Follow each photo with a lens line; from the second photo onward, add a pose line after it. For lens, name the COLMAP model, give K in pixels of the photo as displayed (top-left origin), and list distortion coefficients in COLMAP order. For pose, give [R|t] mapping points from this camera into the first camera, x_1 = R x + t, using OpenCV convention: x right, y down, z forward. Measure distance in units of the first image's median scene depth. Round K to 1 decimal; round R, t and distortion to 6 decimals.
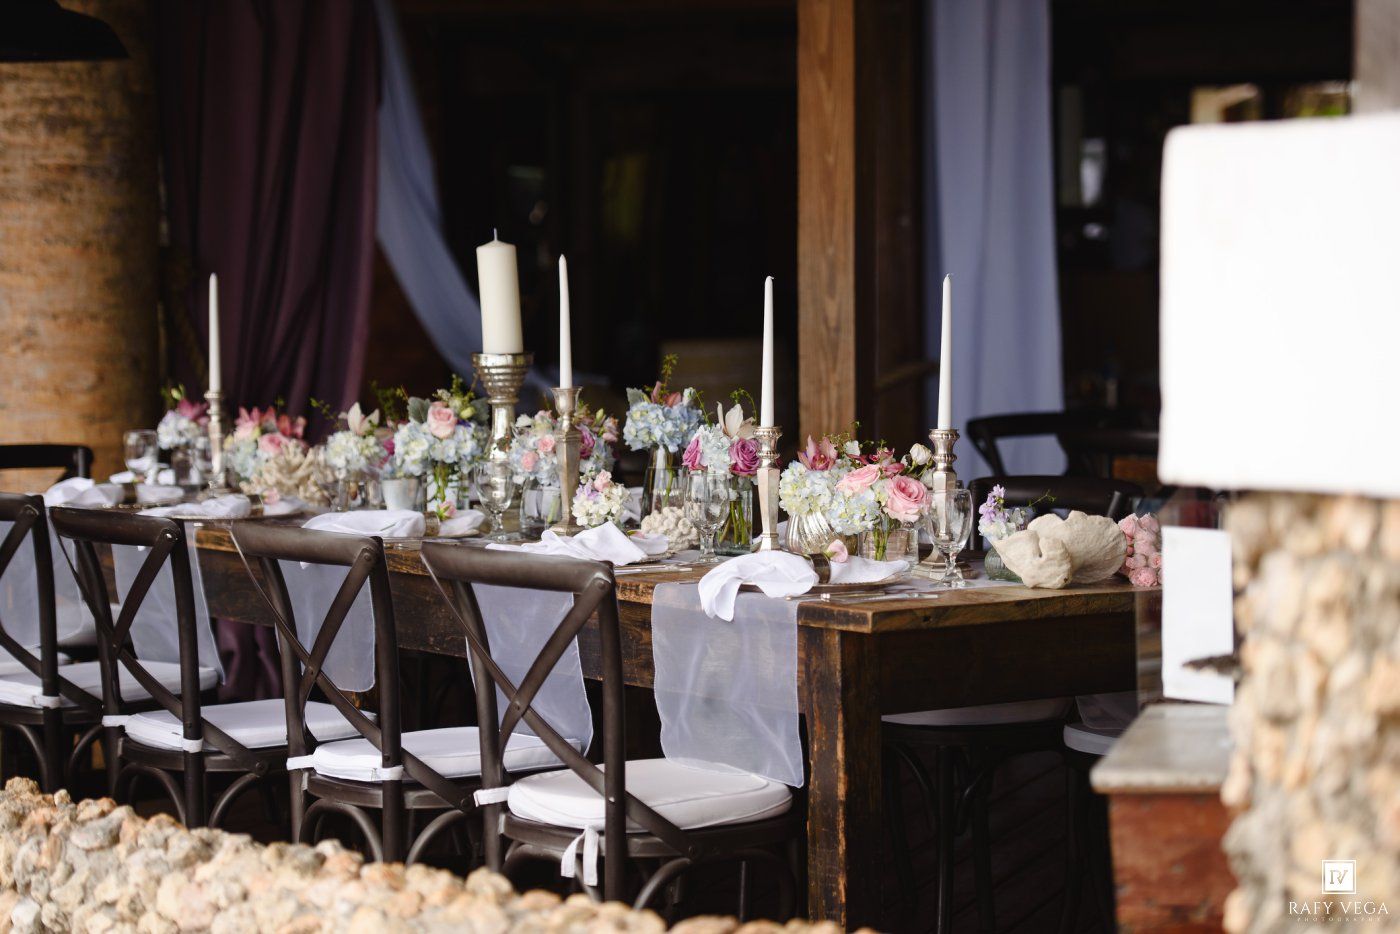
lens RADIAL K [[4035.8, 0, 700.1], [0, 4035.8, 465.6], [0, 0, 1]] dist [-0.111838, 0.000000]
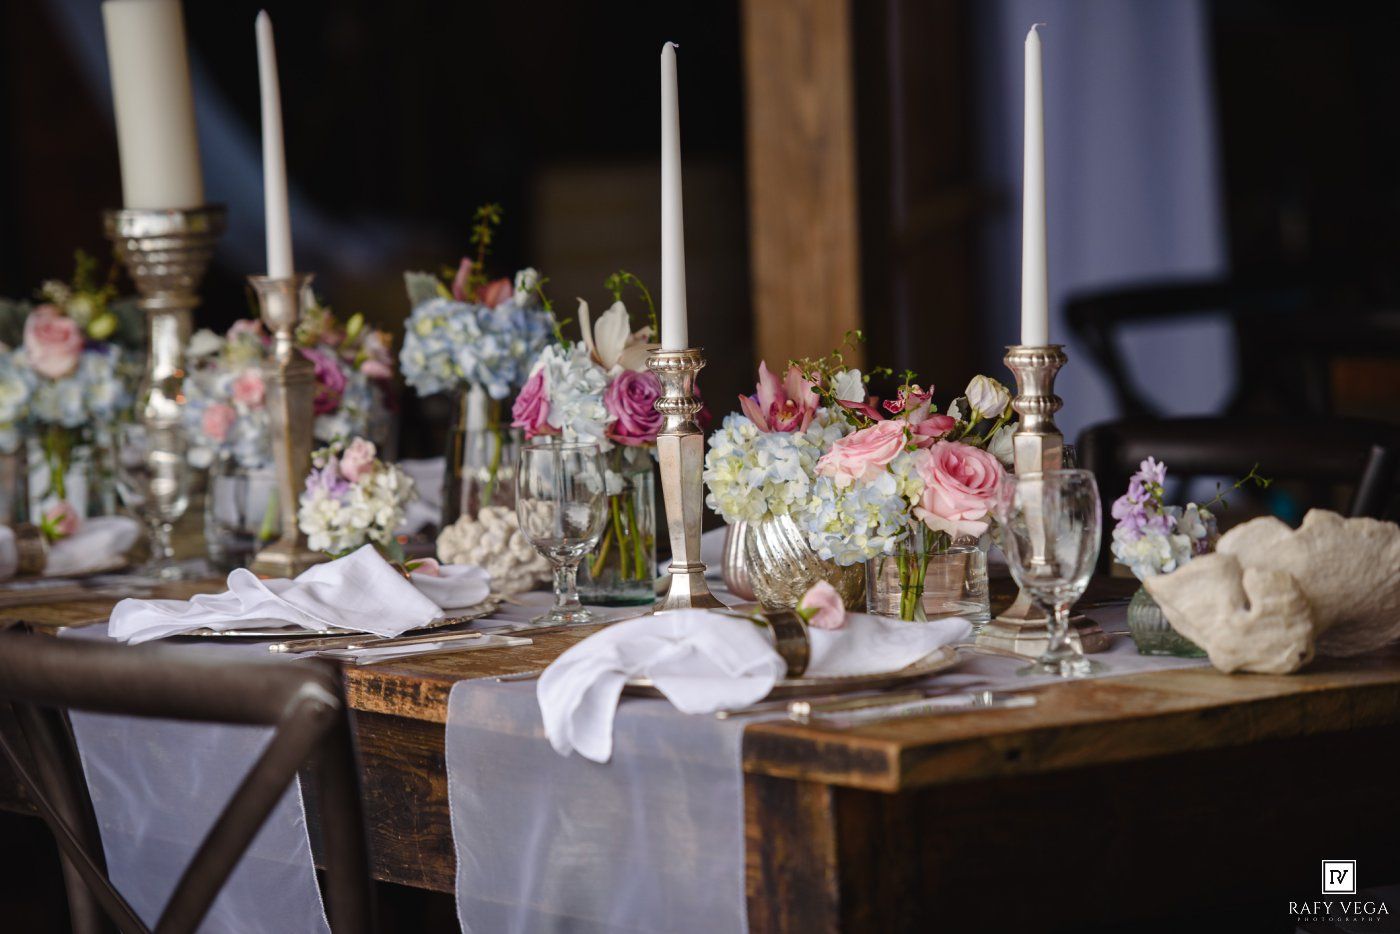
lens RADIAL K [[6022.8, 0, 697.9], [0, 6022.8, 468.1], [0, 0, 1]] dist [0.729878, 0.000000]
pose [[0.999492, -0.030578, 0.008957, 0.012354], [0.030388, 0.999324, 0.020704, -0.010231], [-0.009584, -0.020422, 0.999746, 0.261912]]
